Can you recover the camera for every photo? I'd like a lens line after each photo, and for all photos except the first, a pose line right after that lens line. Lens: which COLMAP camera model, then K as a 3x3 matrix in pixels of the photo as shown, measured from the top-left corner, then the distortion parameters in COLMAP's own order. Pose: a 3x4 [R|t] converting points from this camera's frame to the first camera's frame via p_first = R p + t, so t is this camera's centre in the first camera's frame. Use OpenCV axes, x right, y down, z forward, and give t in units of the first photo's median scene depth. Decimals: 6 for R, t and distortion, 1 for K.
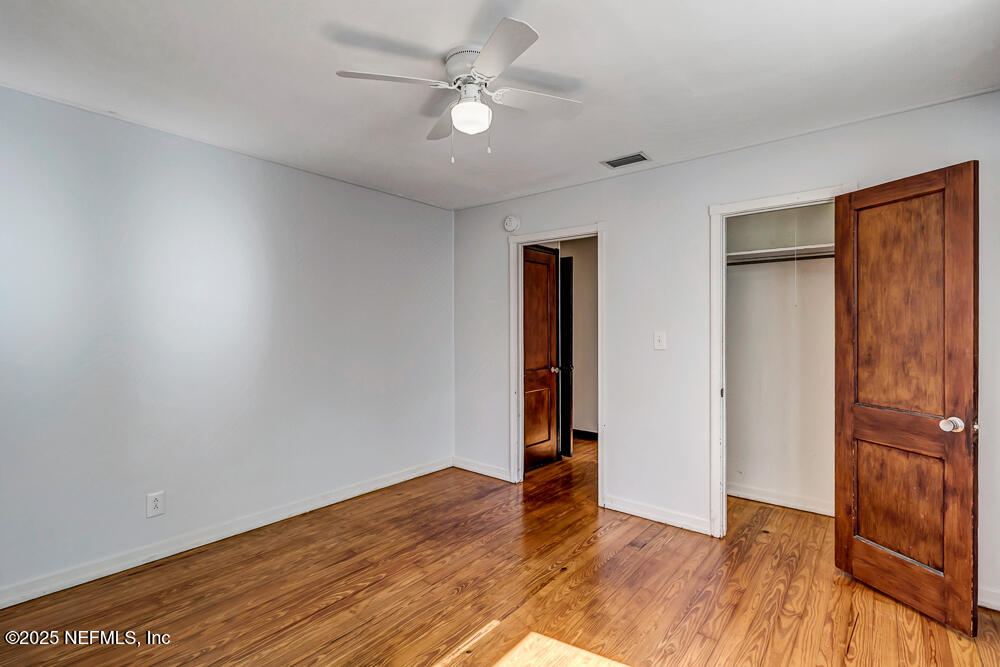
lens RADIAL K [[465.0, 0, 496.1], [0, 465.0, 331.1], [0, 0, 1]] dist [-0.005023, -0.000936]
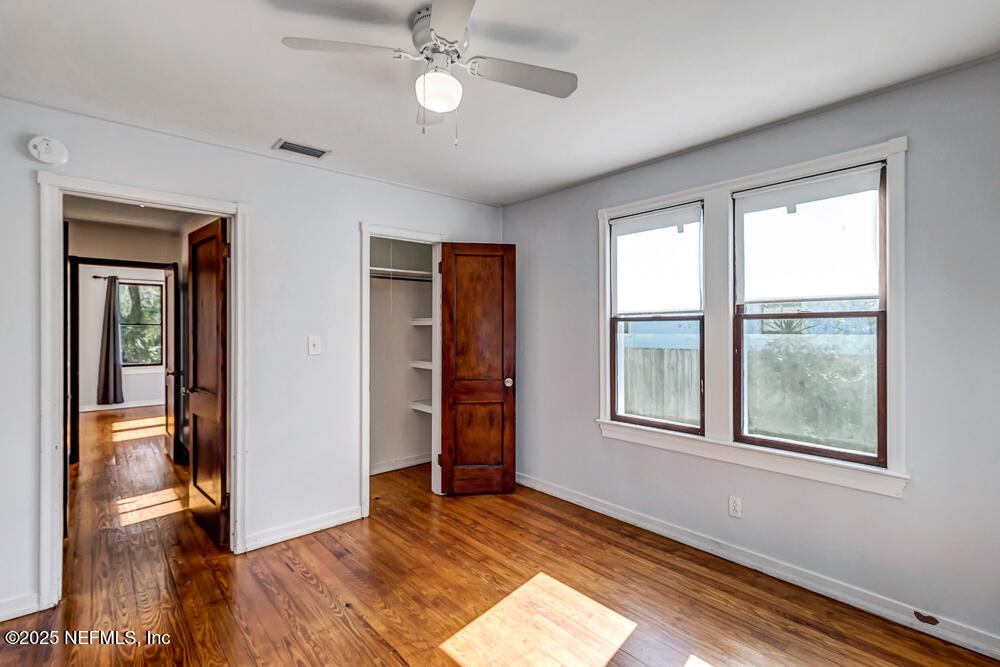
lens RADIAL K [[465.0, 0, 507.6], [0, 465.0, 330.9], [0, 0, 1]] dist [-0.005023, -0.000936]
pose [[0.145868, -0.006471, 0.989283, -0.749397], [0.010836, 0.999929, 0.004943, -0.013765], [-0.989245, 0.009999, 0.145927, 0.620424]]
